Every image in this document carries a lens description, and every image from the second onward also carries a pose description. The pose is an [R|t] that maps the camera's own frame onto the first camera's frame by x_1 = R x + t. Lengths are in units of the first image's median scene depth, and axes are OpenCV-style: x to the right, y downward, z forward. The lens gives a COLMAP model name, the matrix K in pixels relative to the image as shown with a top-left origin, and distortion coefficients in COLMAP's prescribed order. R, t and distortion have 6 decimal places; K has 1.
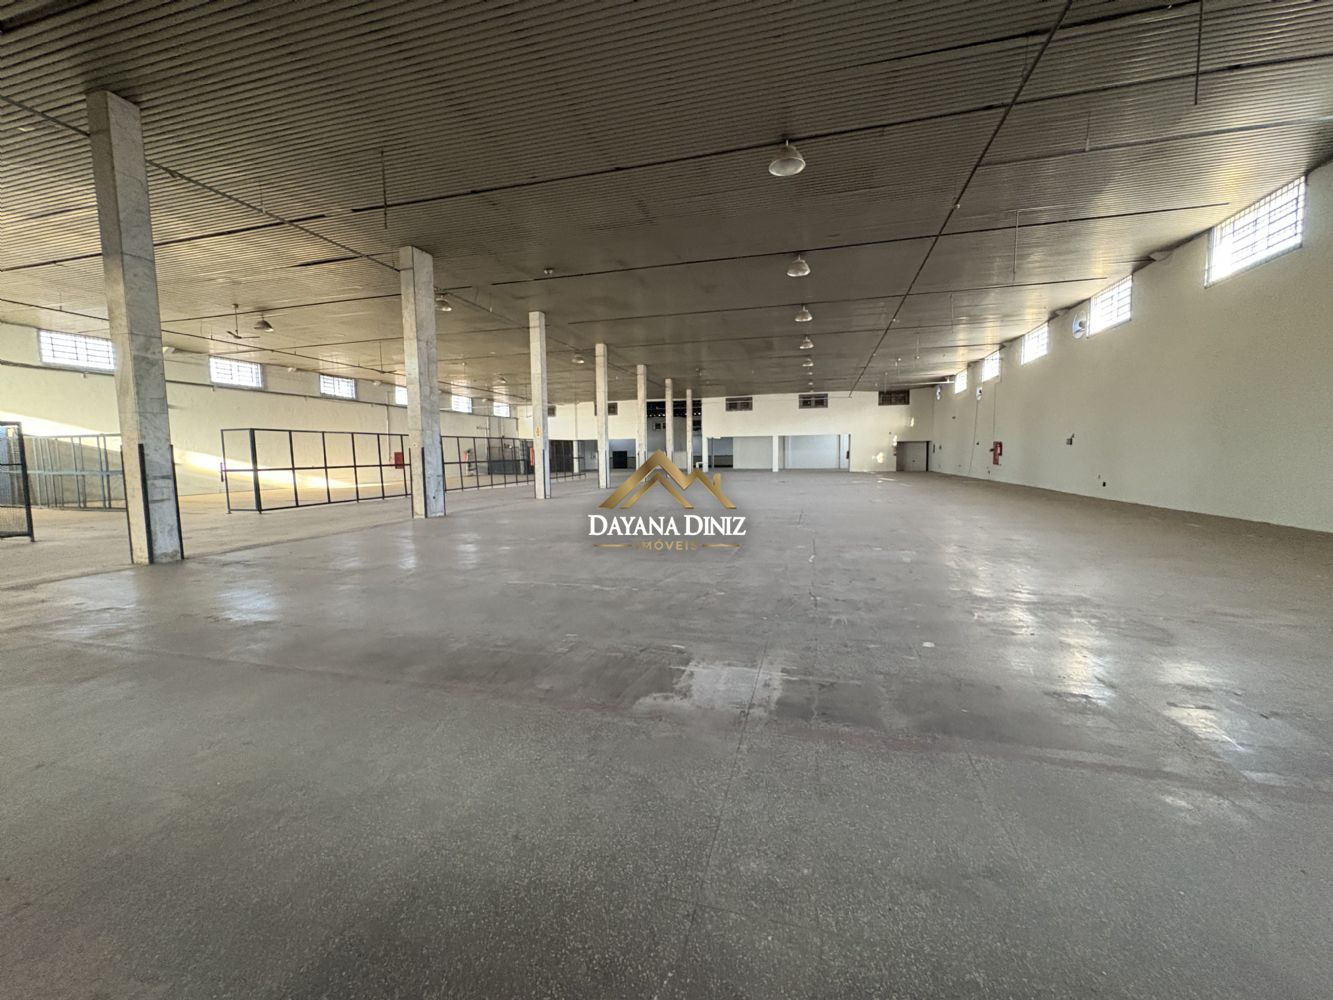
lens RADIAL K [[532.1, 0, 667.9], [0, 532.1, 497.5], [0, 0, 1]] dist [0.001712, 0.000049]
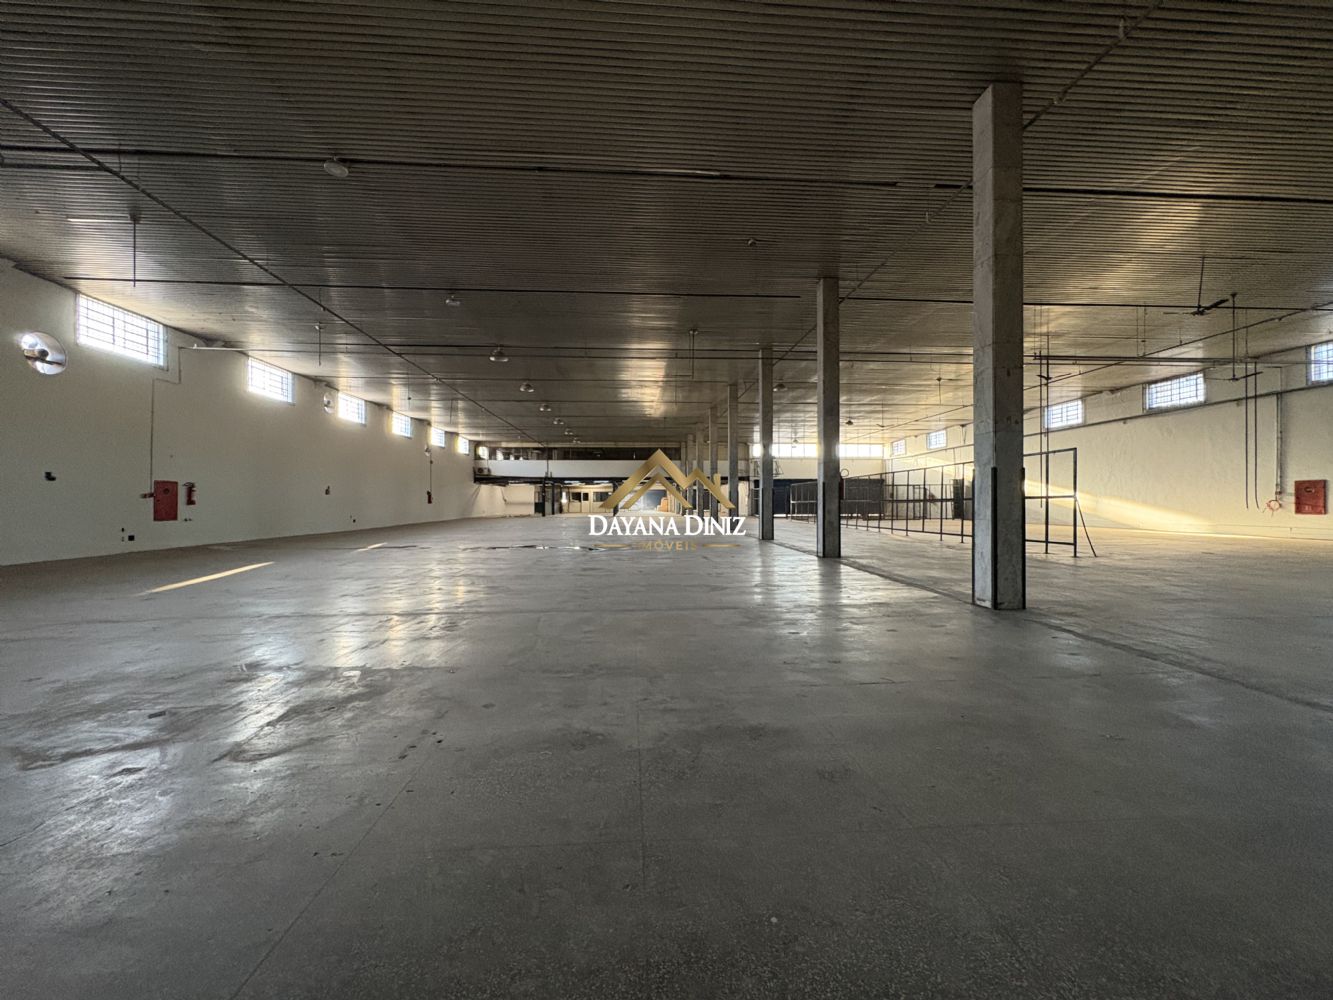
lens RADIAL K [[532.1, 0, 663.8], [0, 532.1, 499.8], [0, 0, 1]] dist [0.001712, 0.000049]
pose [[-0.944316, 0.015361, -0.328680, 0.284236], [-0.010757, 0.996935, 0.077496, -0.129663], [0.328863, 0.076717, -0.941256, 1.656445]]
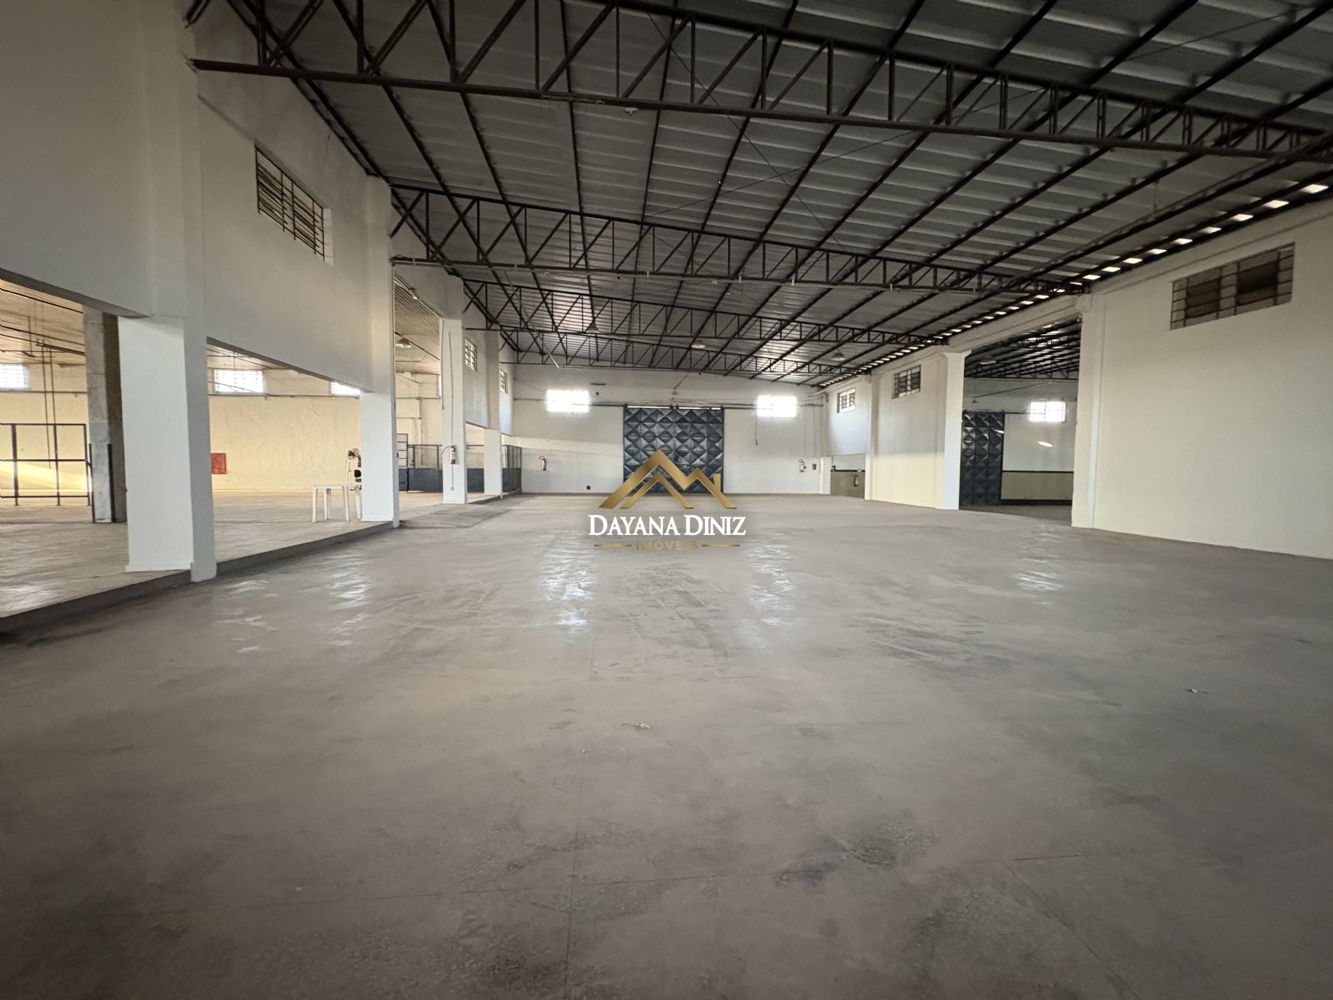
lens RADIAL K [[532.1, 0, 666.6], [0, 532.1, 500.7], [0, 0, 1]] dist [0.001712, 0.000049]
pose [[0.365841, 0.071922, -0.927894, 0.560717], [-0.085042, 0.995422, 0.043627, -0.136864], [0.926784, 0.062949, 0.370283, 1.722566]]
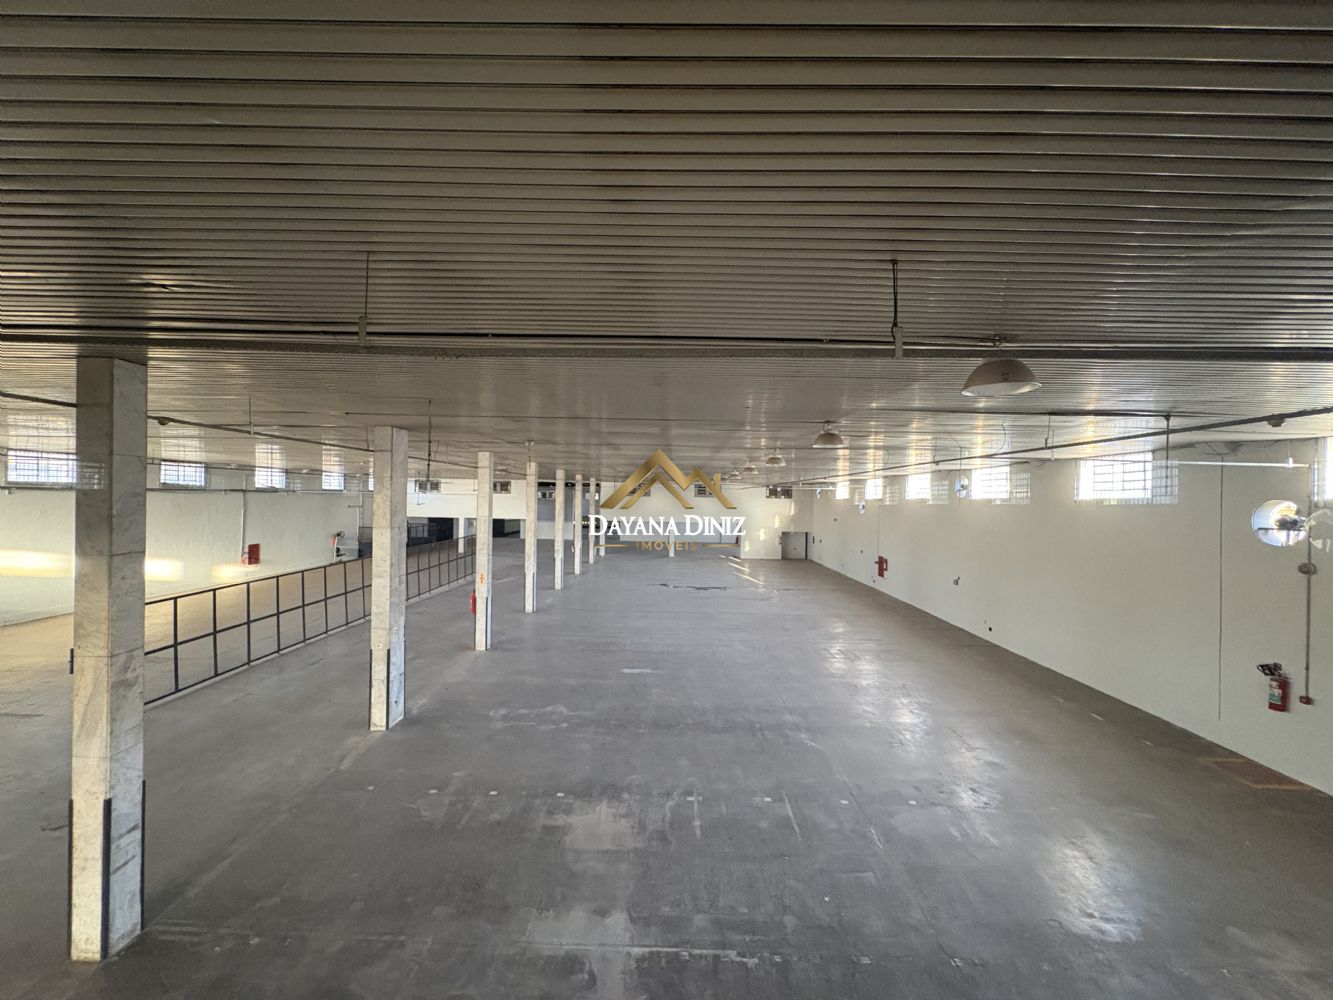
lens RADIAL K [[532.1, 0, 665.9], [0, 532.1, 500.3], [0, 0, 1]] dist [0.001712, 0.000049]
pose [[0.966601, 0.029542, 0.254576, -0.116883], [-0.010703, 0.997121, -0.075070, -0.128897], [-0.256061, 0.069838, 0.964135, 0.010601]]
